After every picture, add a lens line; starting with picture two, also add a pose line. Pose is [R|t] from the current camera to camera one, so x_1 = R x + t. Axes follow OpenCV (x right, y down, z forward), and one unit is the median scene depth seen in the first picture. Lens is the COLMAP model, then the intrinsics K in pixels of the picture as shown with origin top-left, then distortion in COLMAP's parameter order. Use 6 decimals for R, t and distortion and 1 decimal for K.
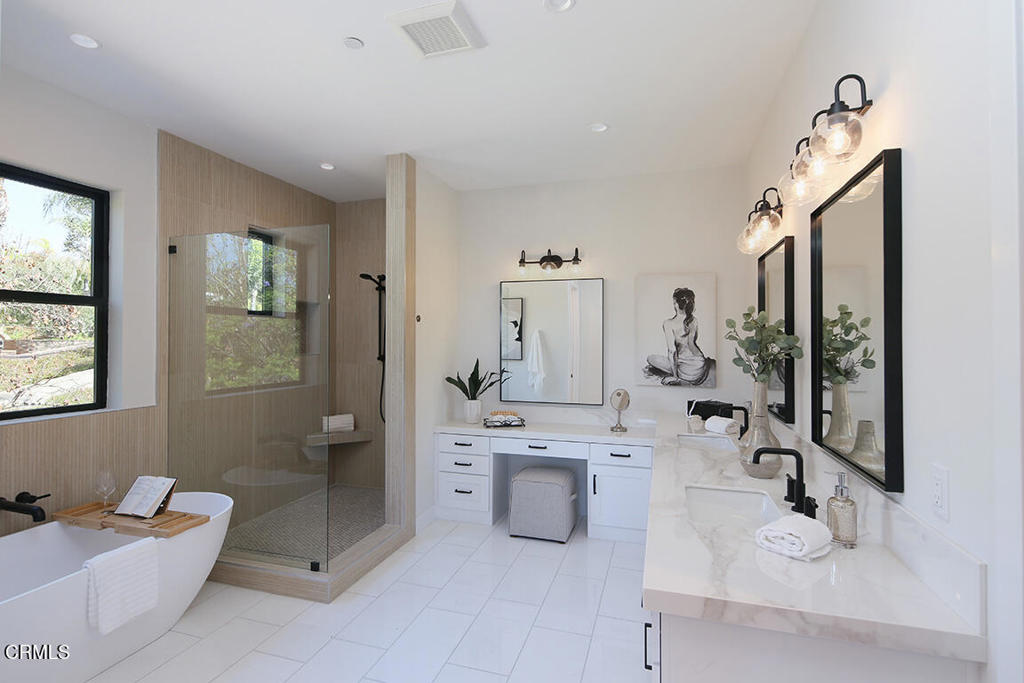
lens RADIAL K [[497.0, 0, 509.6], [0, 497.0, 339.0], [0, 0, 1]] dist [0.002125, -0.000857]
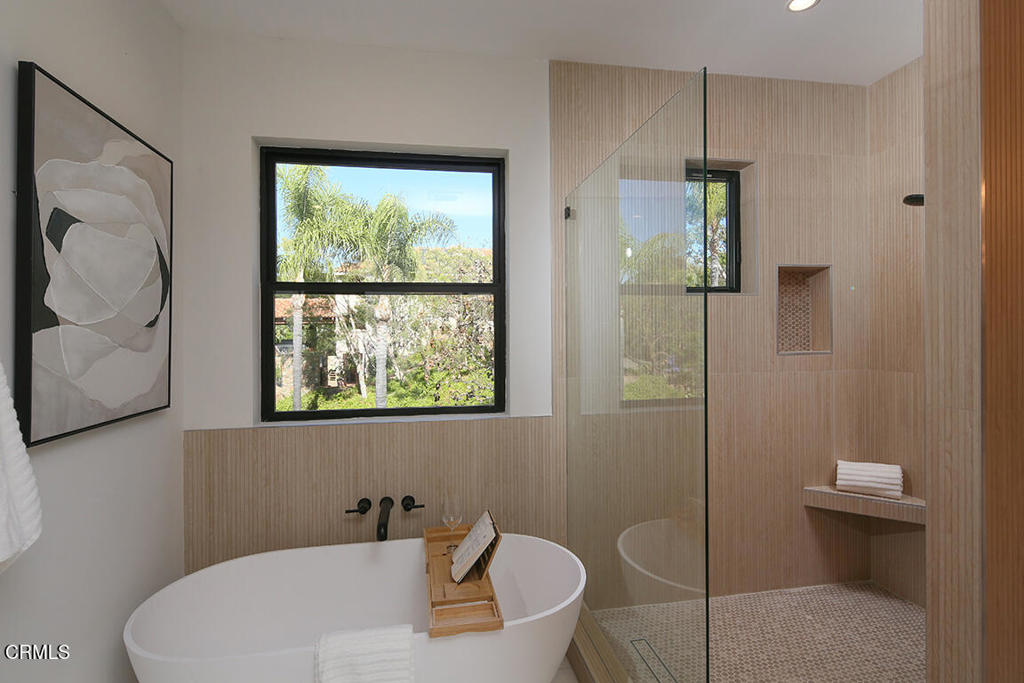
lens RADIAL K [[497.0, 0, 510.7], [0, 497.0, 337.5], [0, 0, 1]] dist [0.002125, -0.000857]
pose [[0.455319, 0.002472, -0.890325, -0.032413], [0.015268, 0.999827, 0.010584, 0.000764], [0.890198, -0.018413, 0.455202, 0.453934]]
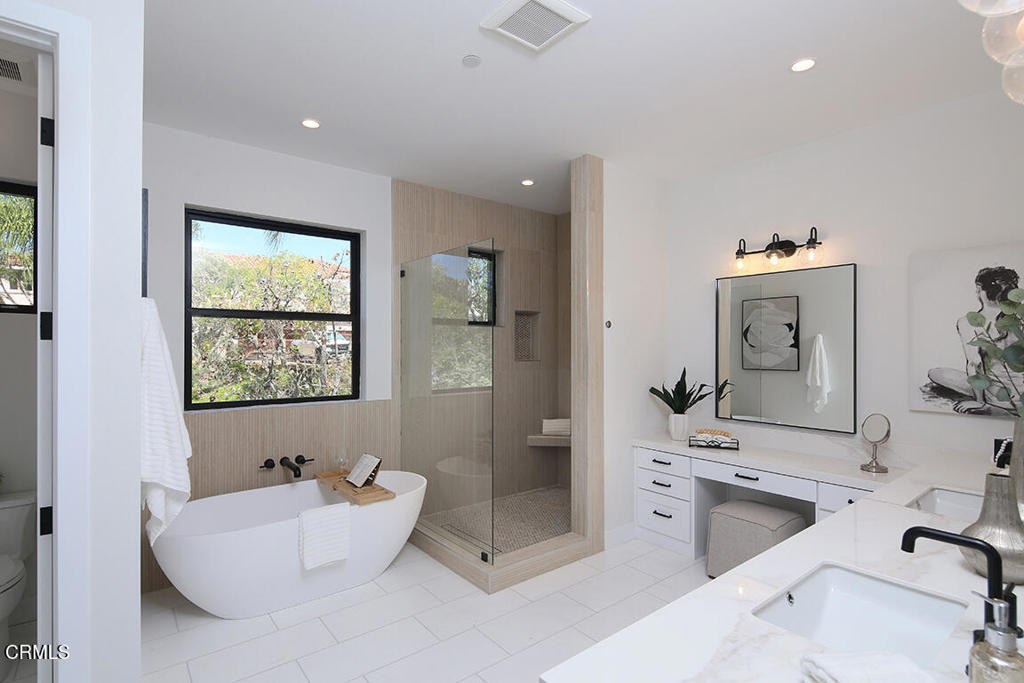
lens RADIAL K [[497.0, 0, 513.3], [0, 497.0, 349.2], [0, 0, 1]] dist [0.002125, -0.000857]
pose [[0.832070, 0.001386, -0.554669, 0.184639], [0.002689, 0.999975, 0.006533, -0.000055], [0.554664, -0.006927, 0.832045, 0.099552]]
